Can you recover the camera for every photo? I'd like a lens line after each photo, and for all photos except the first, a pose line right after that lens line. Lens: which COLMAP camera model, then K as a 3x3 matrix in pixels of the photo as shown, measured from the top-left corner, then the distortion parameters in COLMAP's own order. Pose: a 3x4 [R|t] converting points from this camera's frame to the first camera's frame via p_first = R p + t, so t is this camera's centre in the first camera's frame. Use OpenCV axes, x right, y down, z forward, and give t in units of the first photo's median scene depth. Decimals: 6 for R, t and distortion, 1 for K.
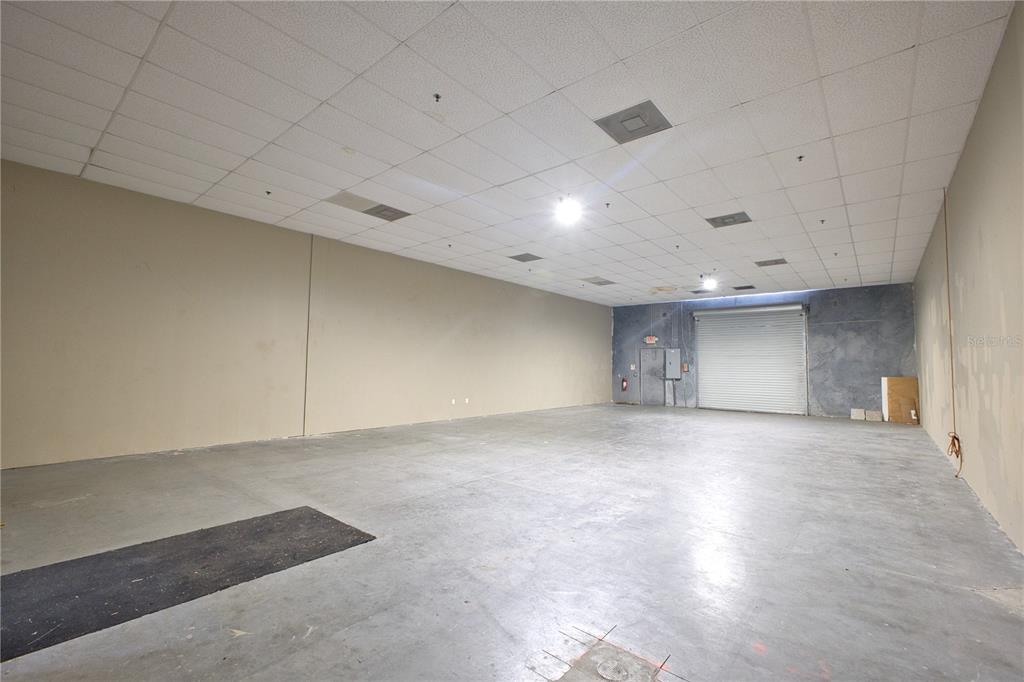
lens RADIAL K [[439.3, 0, 514.9], [0, 439.3, 340.3], [0, 0, 1]] dist [0.000795, 0.000056]
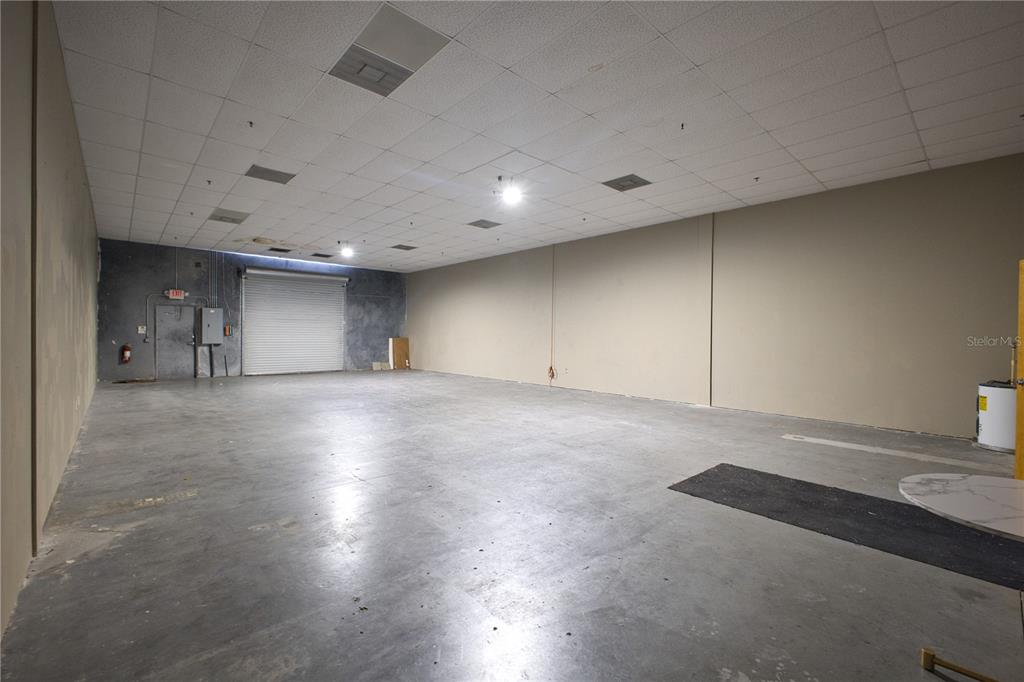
lens RADIAL K [[439.3, 0, 514.9], [0, 439.3, 340.3], [0, 0, 1]] dist [0.000795, 0.000056]
pose [[0.140088, -0.022840, 0.989876, -0.409465], [-0.069335, 0.997053, 0.032818, 0.014121], [-0.987708, -0.073231, 0.138091, 0.342788]]
